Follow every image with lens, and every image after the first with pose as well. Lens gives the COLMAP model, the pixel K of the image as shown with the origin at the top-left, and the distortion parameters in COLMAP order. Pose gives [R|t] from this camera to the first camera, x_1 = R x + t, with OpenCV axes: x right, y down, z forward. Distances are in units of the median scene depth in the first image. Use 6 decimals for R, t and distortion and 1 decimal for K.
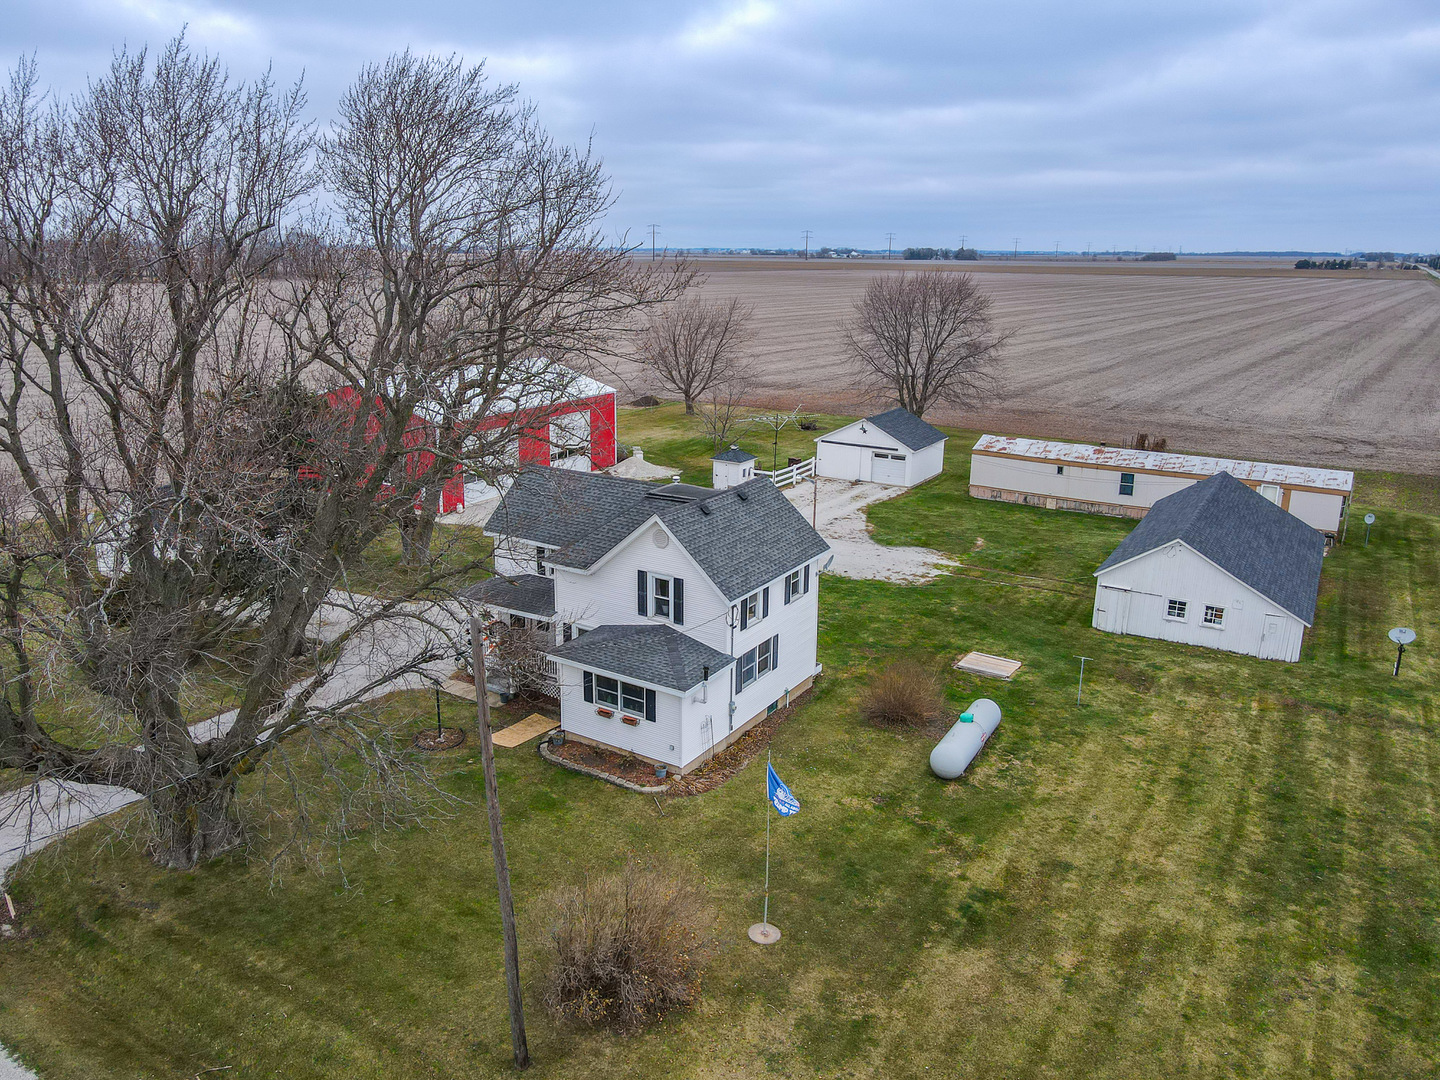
lens RADIAL K [[1047.5, 0, 715.0], [0, 1047.5, 534.4], [0, 0, 1]] dist [0.000171, 0.027731]
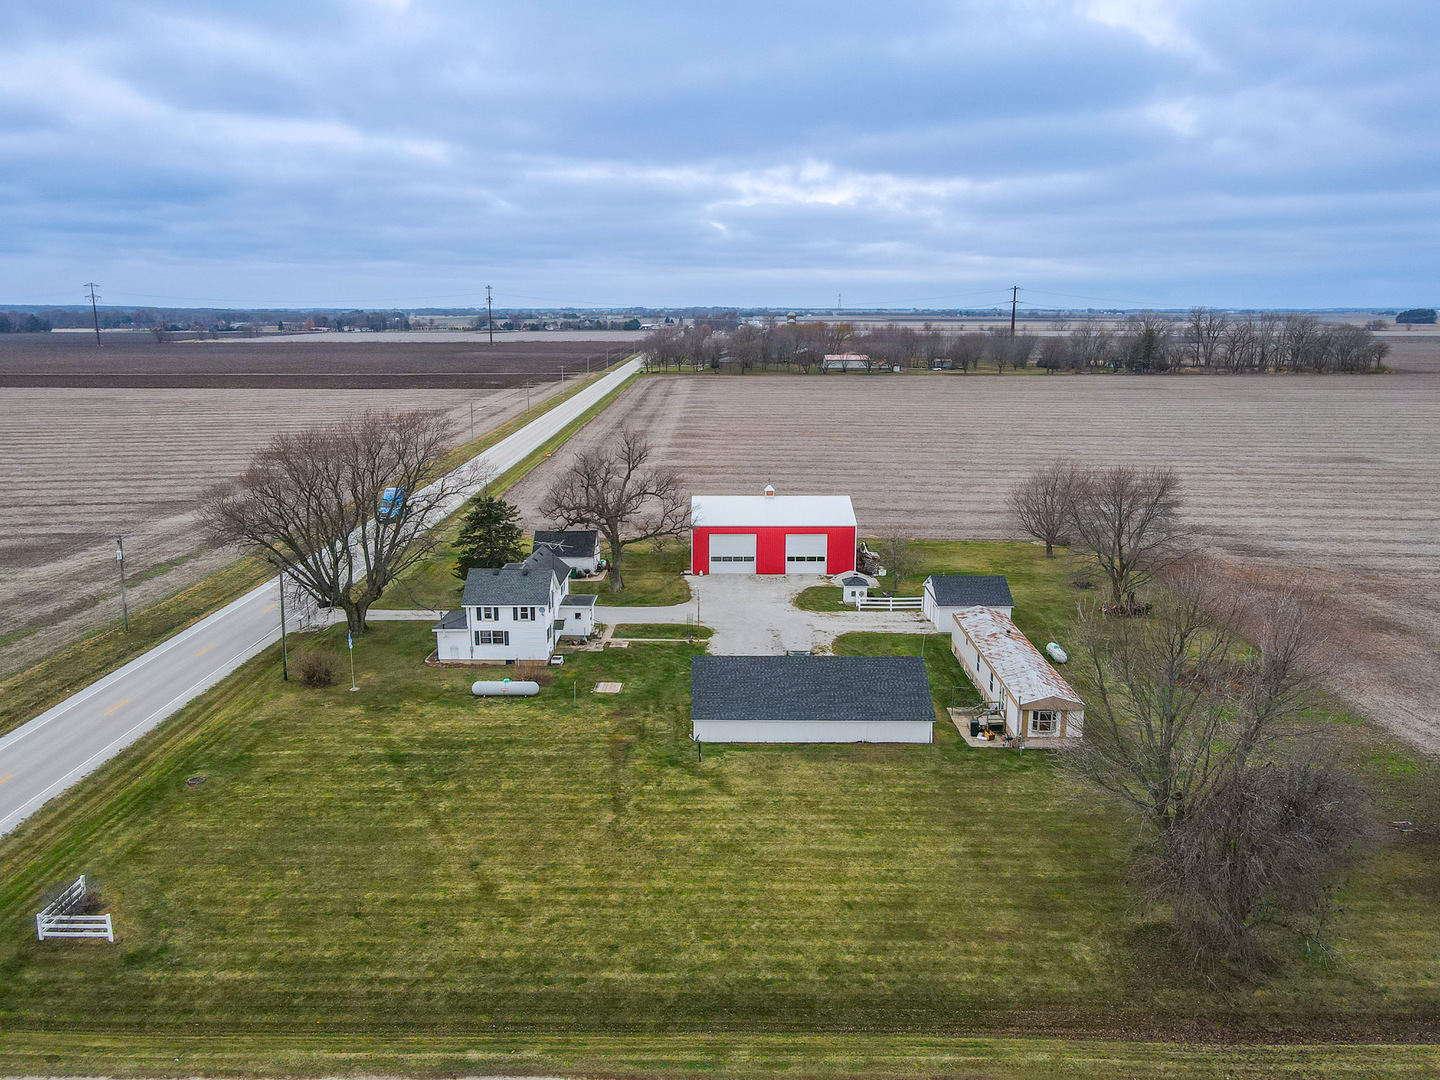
lens RADIAL K [[1047.5, 0, 715.0], [0, 1047.5, 534.4], [0, 0, 1]] dist [0.000171, 0.027731]
pose [[0.511660, 0.169766, -0.842249, 2.259369], [-0.220800, 0.973343, 0.062055, -0.368745], [0.830332, 0.154218, 0.535505, 0.079402]]
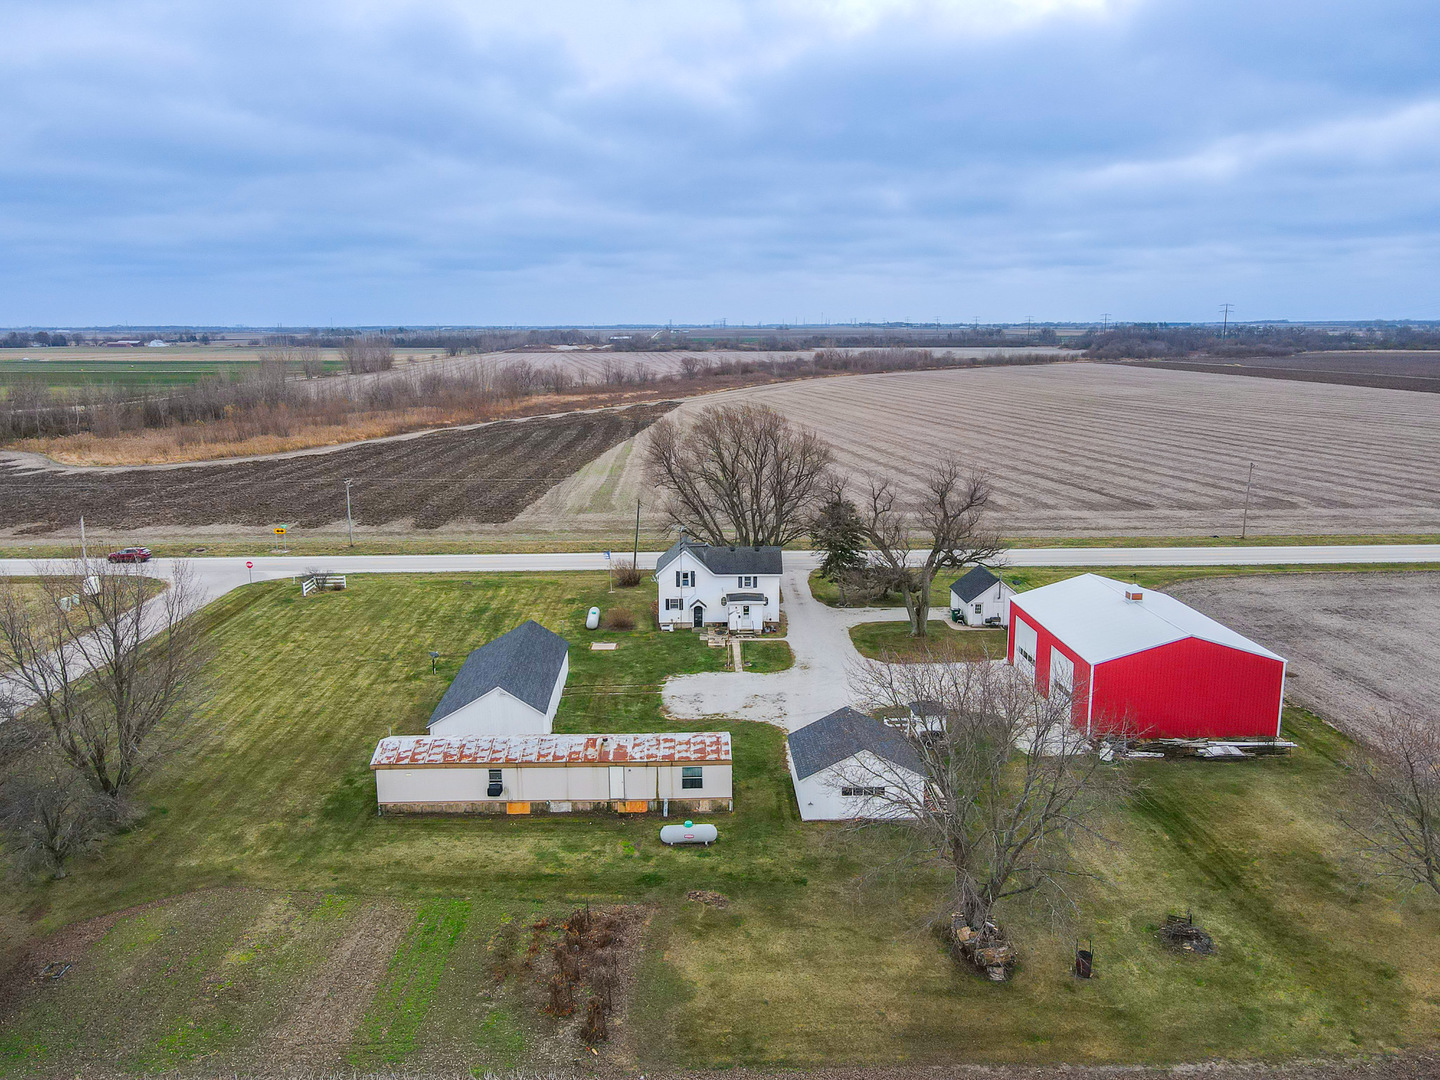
lens RADIAL K [[1047.5, 0, 715.0], [0, 1047.5, 534.4], [0, 0, 1]] dist [0.000171, 0.027731]
pose [[-0.835033, 0.096747, -0.541628, 1.467984], [-0.153533, 0.904341, 0.398240, -1.207505], [0.528345, 0.415701, -0.740300, 3.131441]]
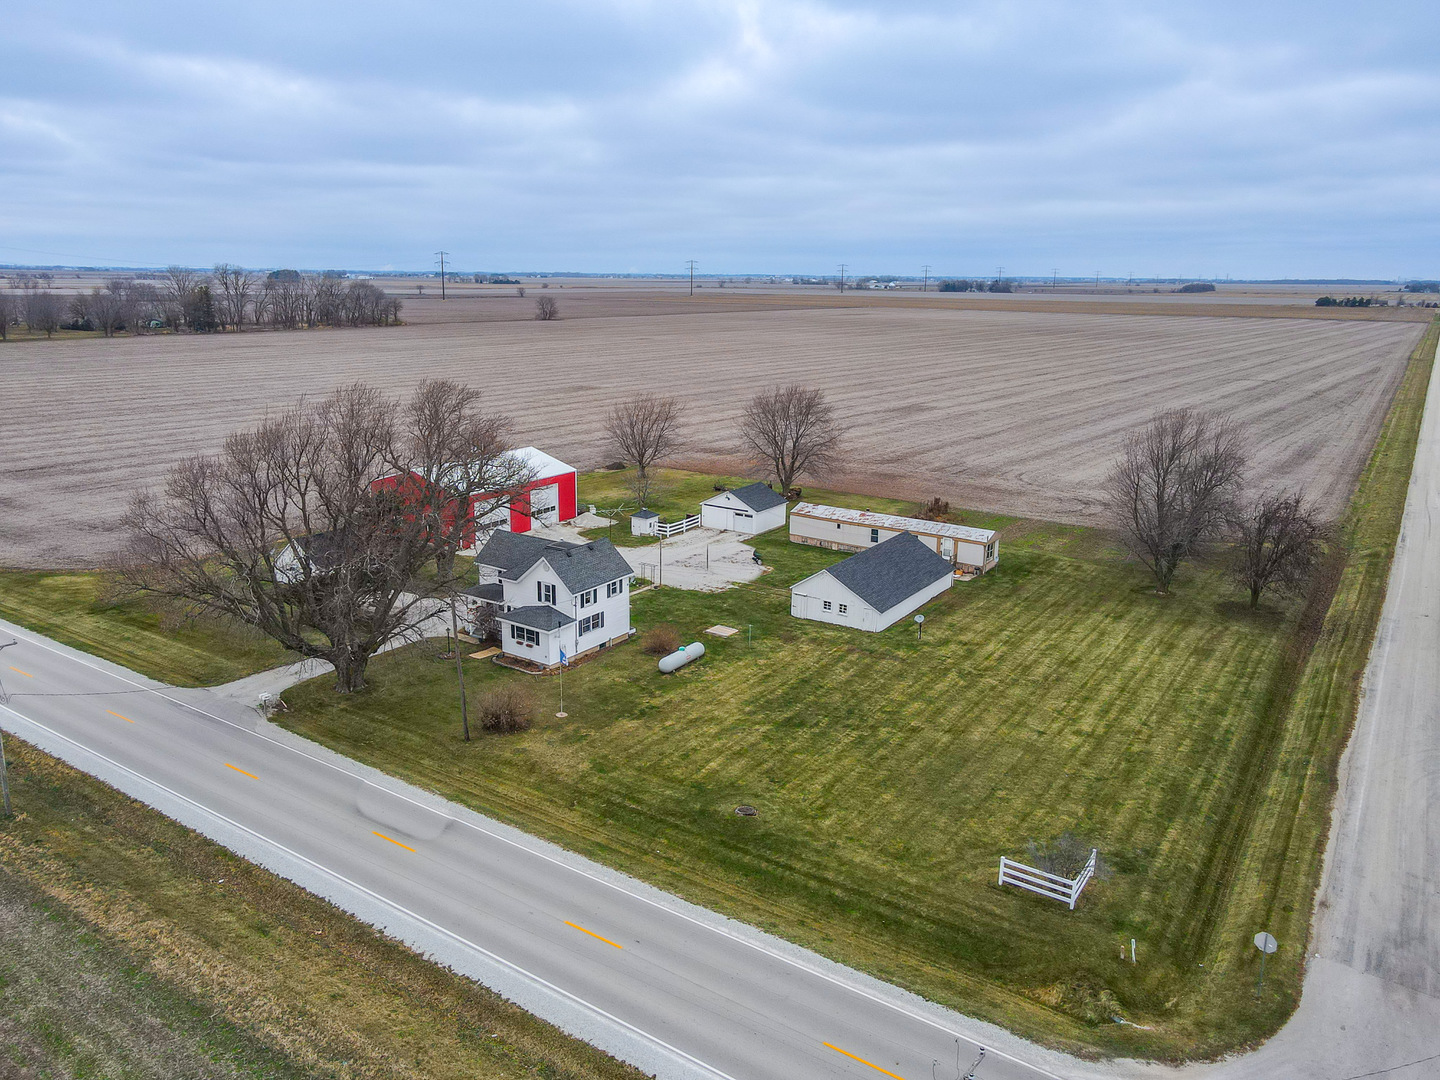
lens RADIAL K [[1042.3, 0, 705.0], [0, 1042.3, 541.1], [0, 0, 1]] dist [-0.000045, 0.001634]
pose [[0.998670, 0.010384, -0.050500, 0.377157], [-0.011210, 0.999808, -0.016099, -0.018457], [0.050323, 0.016644, 0.998594, -1.152826]]
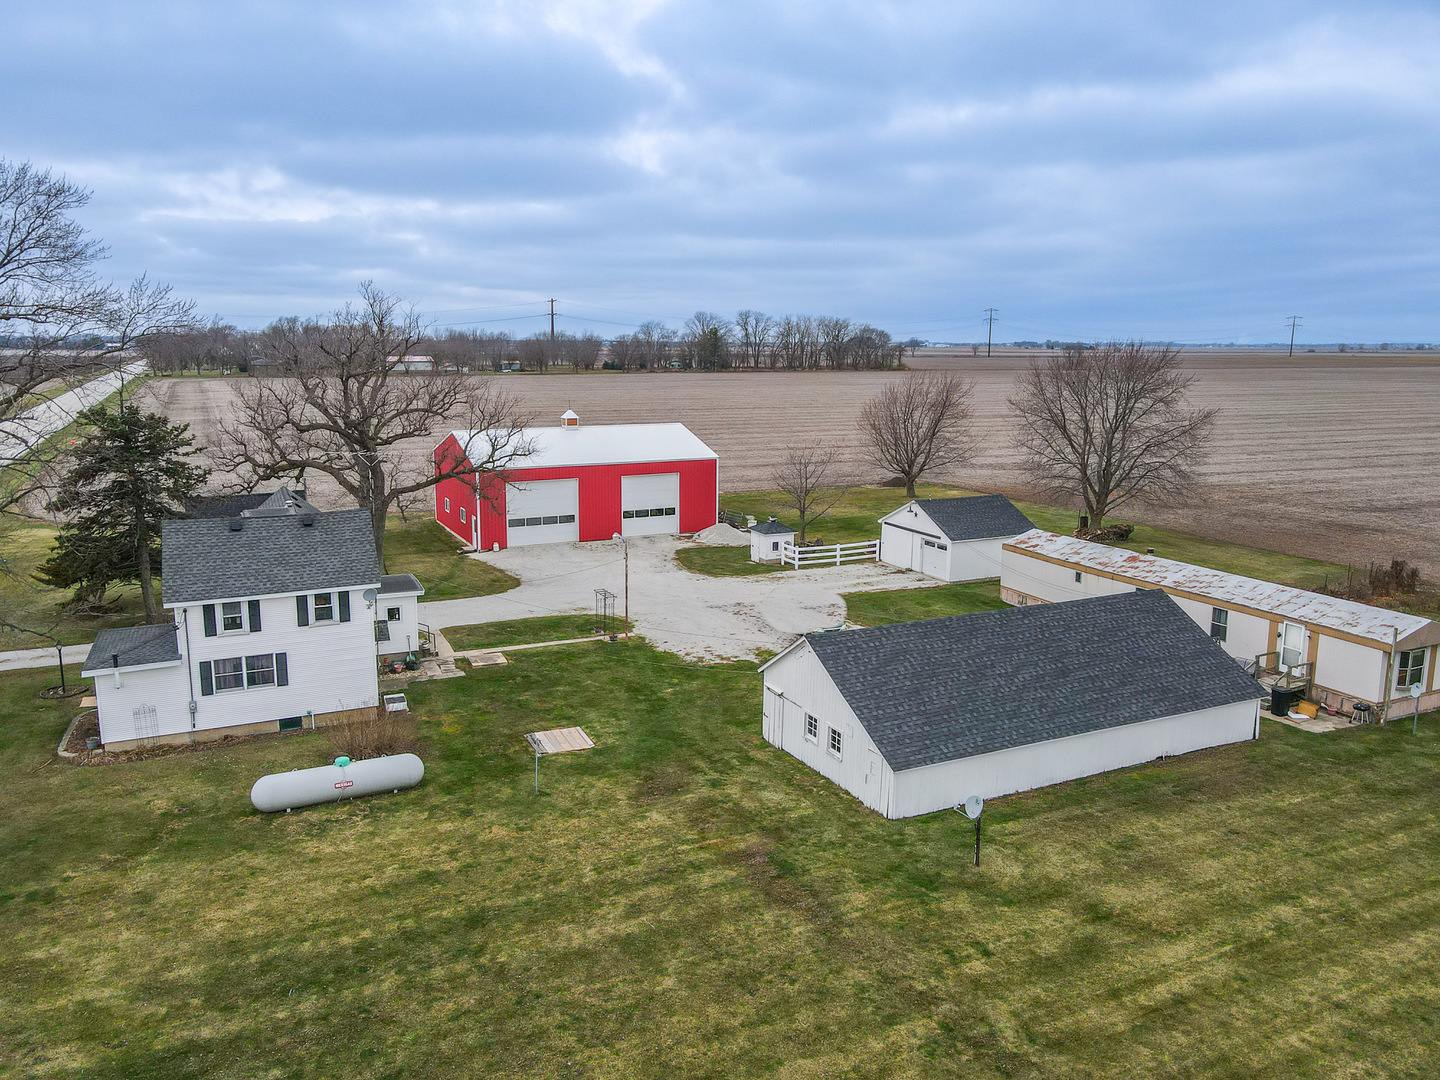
lens RADIAL K [[1047.5, 0, 715.0], [0, 1047.5, 534.4], [0, 0, 1]] dist [0.000171, 0.027731]
pose [[0.839064, 0.091182, -0.536337, 0.964992], [-0.138790, 0.989110, -0.048971, -0.029430], [0.526031, 0.115528, 0.842582, 0.328268]]
